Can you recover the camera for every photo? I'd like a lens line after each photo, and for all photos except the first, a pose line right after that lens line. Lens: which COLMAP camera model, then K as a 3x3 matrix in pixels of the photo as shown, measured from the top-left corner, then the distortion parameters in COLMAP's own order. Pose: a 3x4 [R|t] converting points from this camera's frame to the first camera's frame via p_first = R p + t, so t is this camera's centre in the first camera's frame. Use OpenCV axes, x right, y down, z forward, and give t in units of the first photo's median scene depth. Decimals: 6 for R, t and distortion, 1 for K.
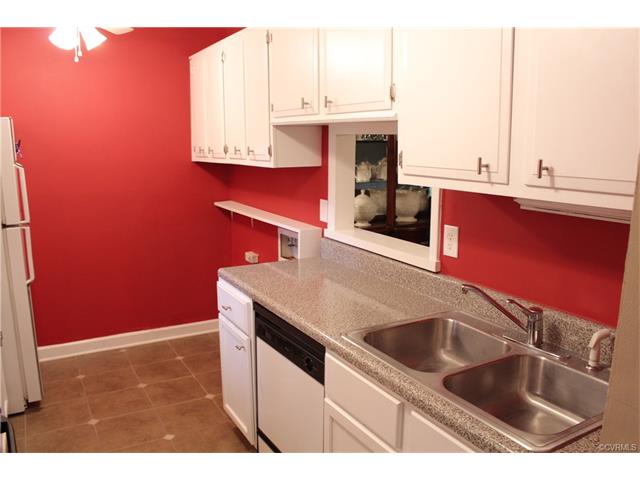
lens RADIAL K [[527.4, 0, 320.0], [0, 527.4, 240.0], [0, 0, 1]] dist [-0.082613, 0.003544]
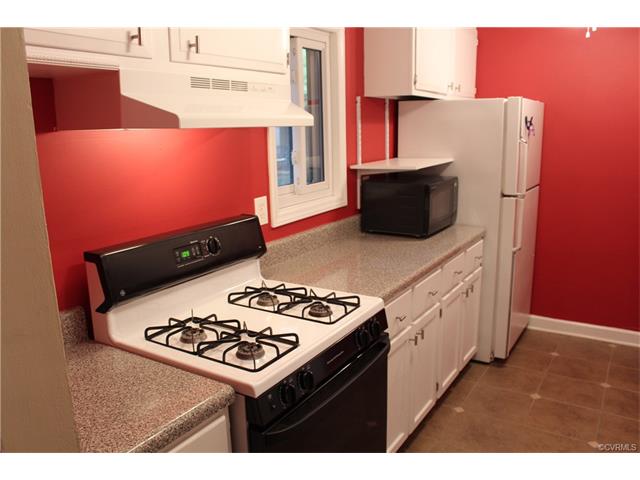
lens RADIAL K [[527.4, 0, 320.0], [0, 527.4, 240.0], [0, 0, 1]] dist [-0.082613, 0.003544]
pose [[0.472091, 0.181147, -0.862737, 0.173808], [-0.150839, 0.980826, 0.123402, -0.011040], [0.868549, 0.071878, 0.490363, 0.099593]]
